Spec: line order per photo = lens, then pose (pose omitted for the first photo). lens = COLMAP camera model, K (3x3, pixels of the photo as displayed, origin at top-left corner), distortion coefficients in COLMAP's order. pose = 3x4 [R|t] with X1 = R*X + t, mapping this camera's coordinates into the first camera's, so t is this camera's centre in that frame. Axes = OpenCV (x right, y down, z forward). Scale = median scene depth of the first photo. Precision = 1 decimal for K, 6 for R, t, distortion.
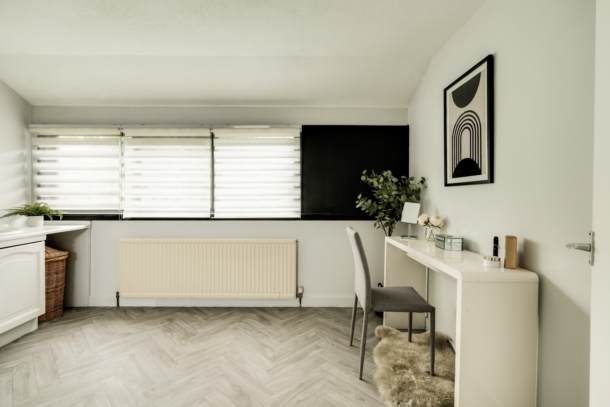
lens RADIAL K [[309.8, 0, 304.6], [0, 309.8, 200.4], [0, 0, 1]] dist [-0.010832, 0.002588]
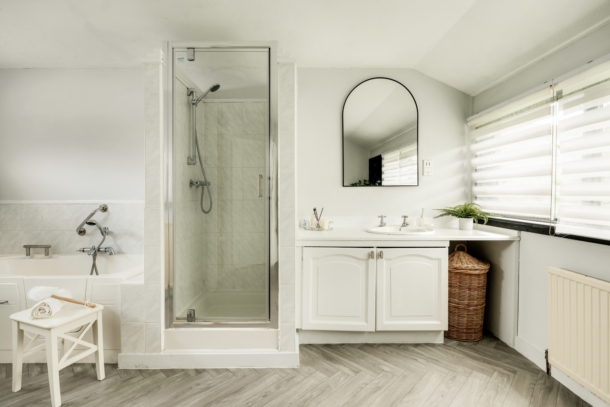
lens RADIAL K [[287.1, 0, 299.7], [0, 287.1, 196.2], [0, 0, 1]] dist [-0.002718, -0.000189]
pose [[-0.022260, 0.005509, -0.999737, -0.021905], [-0.011819, 0.999913, 0.005773, -0.011698], [0.999682, 0.011945, -0.022192, 0.525021]]
